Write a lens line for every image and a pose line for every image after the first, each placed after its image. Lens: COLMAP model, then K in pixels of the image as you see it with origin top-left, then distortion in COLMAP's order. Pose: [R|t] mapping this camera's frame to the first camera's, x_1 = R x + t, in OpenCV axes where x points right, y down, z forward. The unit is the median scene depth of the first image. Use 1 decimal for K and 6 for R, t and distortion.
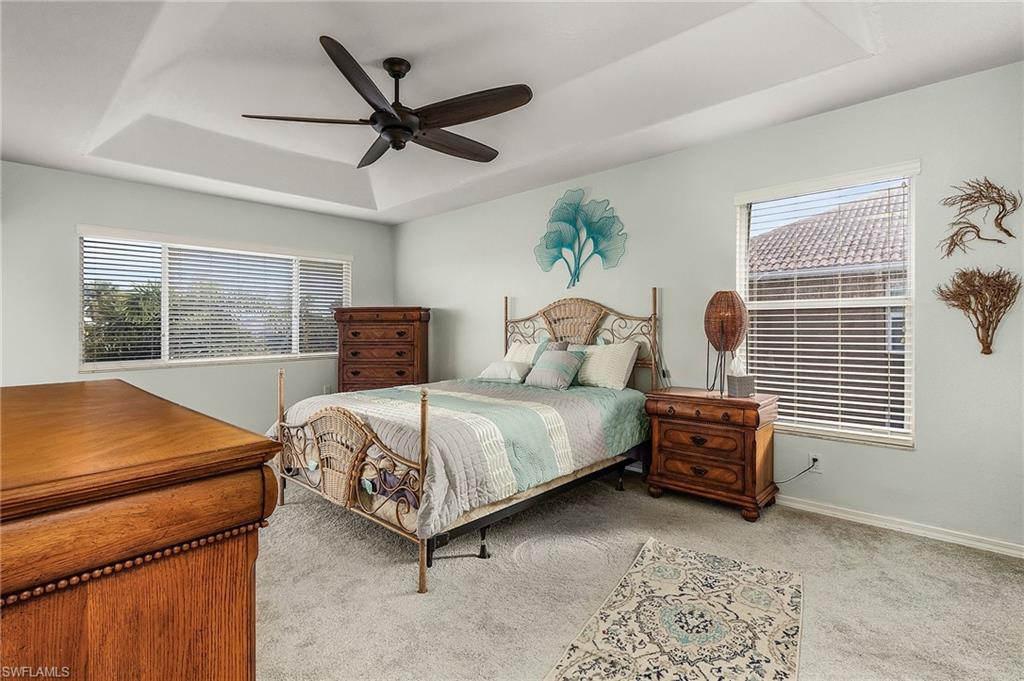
lens RADIAL K [[480.4, 0, 499.0], [0, 480.4, 324.7], [0, 0, 1]] dist [0.002054, 0.000295]
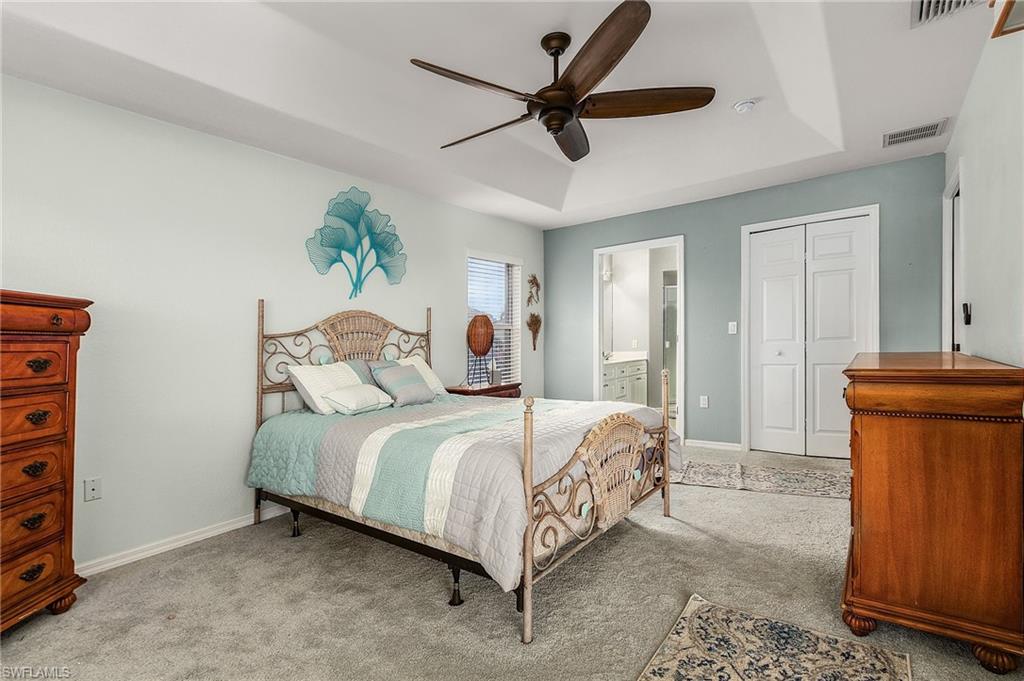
lens RADIAL K [[480.4, 0, 511.1], [0, 480.4, 343.5], [0, 0, 1]] dist [0.002054, 0.000295]
pose [[-0.100274, 0.010247, 0.994907, -0.763929], [0.039934, 0.999183, -0.006266, 0.022875], [-0.994158, 0.039102, -0.100601, 0.813019]]
